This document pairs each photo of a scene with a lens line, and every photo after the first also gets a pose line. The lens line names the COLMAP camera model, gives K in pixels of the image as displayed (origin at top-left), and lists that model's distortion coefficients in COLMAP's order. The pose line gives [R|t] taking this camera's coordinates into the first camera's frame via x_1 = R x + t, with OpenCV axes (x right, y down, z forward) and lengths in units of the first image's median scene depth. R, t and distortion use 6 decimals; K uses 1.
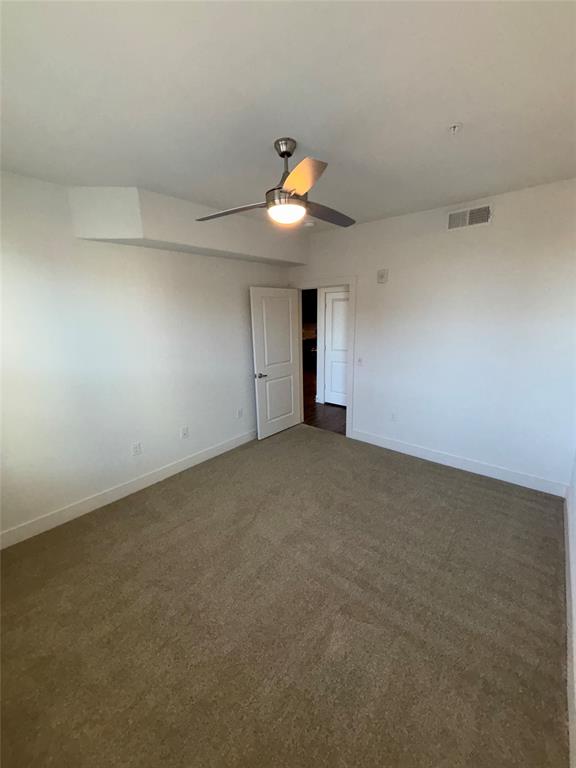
lens RADIAL K [[309.7, 0, 290.9], [0, 309.7, 383.8], [0, 0, 1]] dist [0.001887, 0.001353]
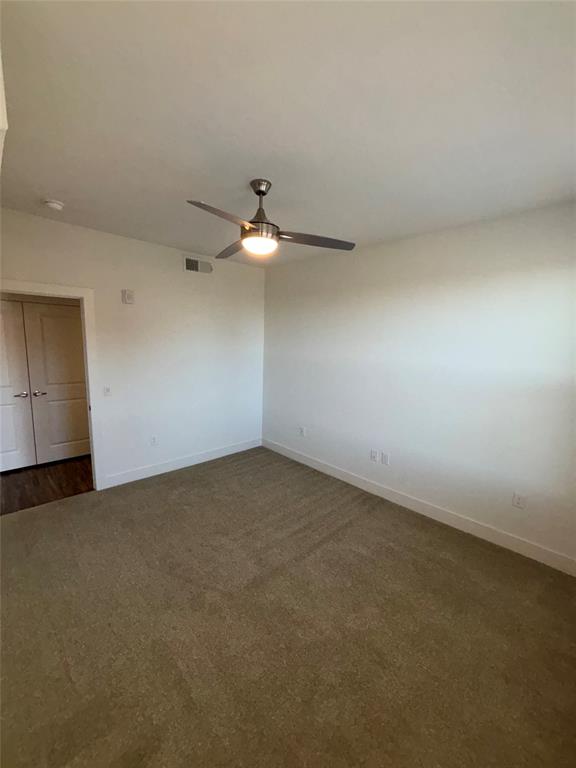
lens RADIAL K [[309.7, 0, 287.9], [0, 309.7, 384.5], [0, 0, 1]] dist [0.001887, 0.001353]
pose [[0.086033, -0.124373, 0.988499, -0.799745], [0.186927, 0.976573, 0.106603, -0.128985], [-0.978599, 0.175606, 0.107266, 0.626226]]
